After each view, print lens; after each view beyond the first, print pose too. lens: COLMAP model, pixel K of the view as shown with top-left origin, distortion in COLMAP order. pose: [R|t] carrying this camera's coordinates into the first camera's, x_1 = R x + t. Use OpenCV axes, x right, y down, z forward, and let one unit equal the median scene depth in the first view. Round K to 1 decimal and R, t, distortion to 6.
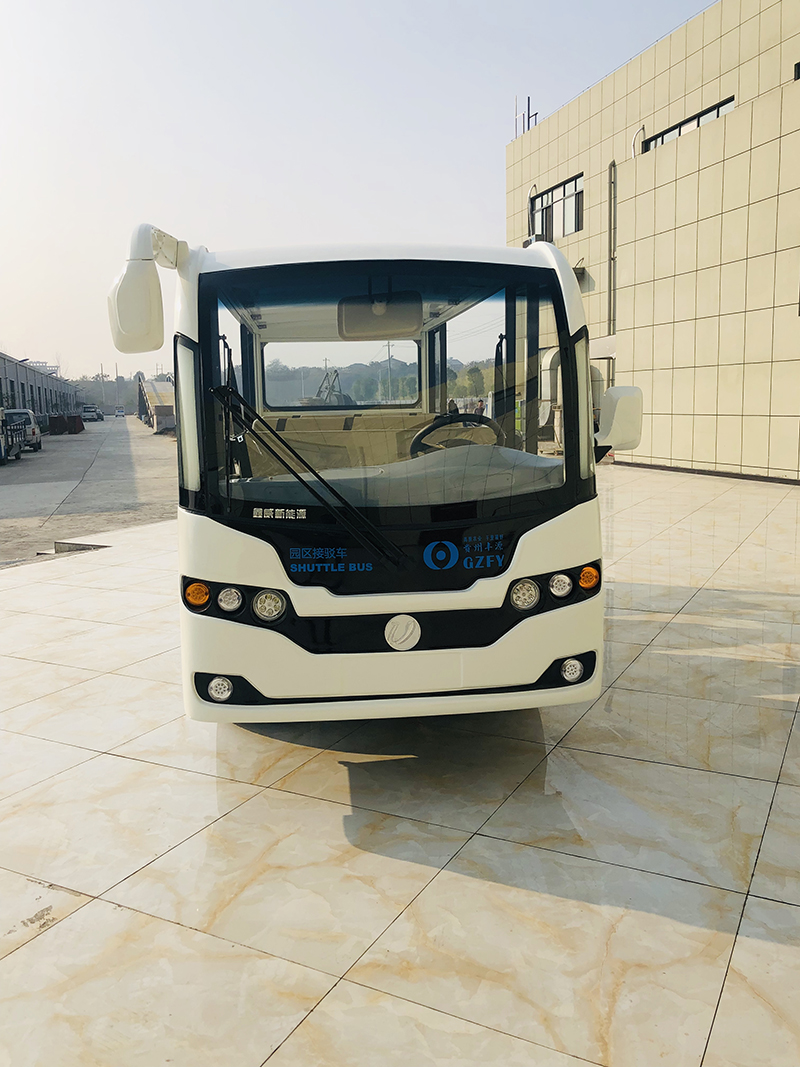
lens RADIAL K [[898.3, 0, 400.0], [0, 898.3, 533.5], [0, 0, 1]] dist [-0.011164, 0.001935]
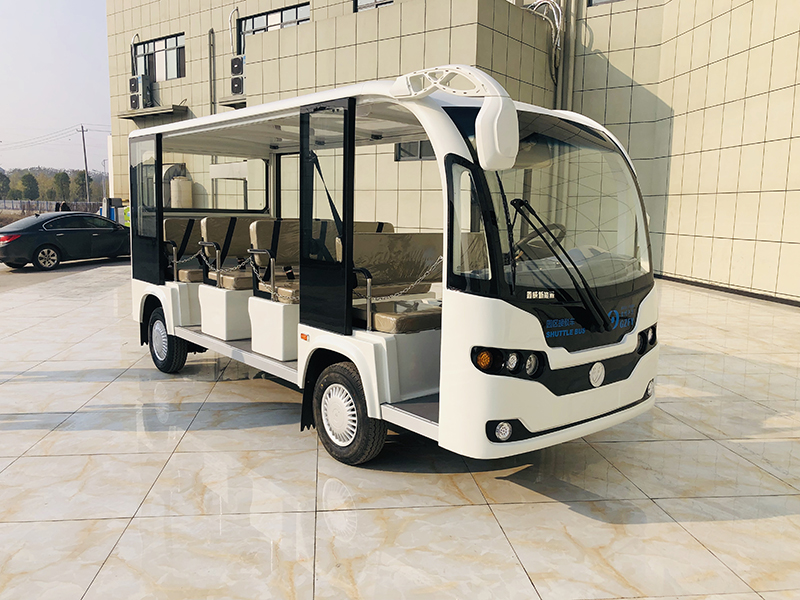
lens RADIAL K [[673.5, 0, 400.0], [0, 673.5, 300.0], [0, 0, 1]] dist [-0.011164, 0.001935]
pose [[0.819227, -0.030216, 0.572673, -0.775977], [0.038432, 0.999259, -0.002253, -0.017856], [-0.572180, 0.023855, 0.819781, 0.250097]]
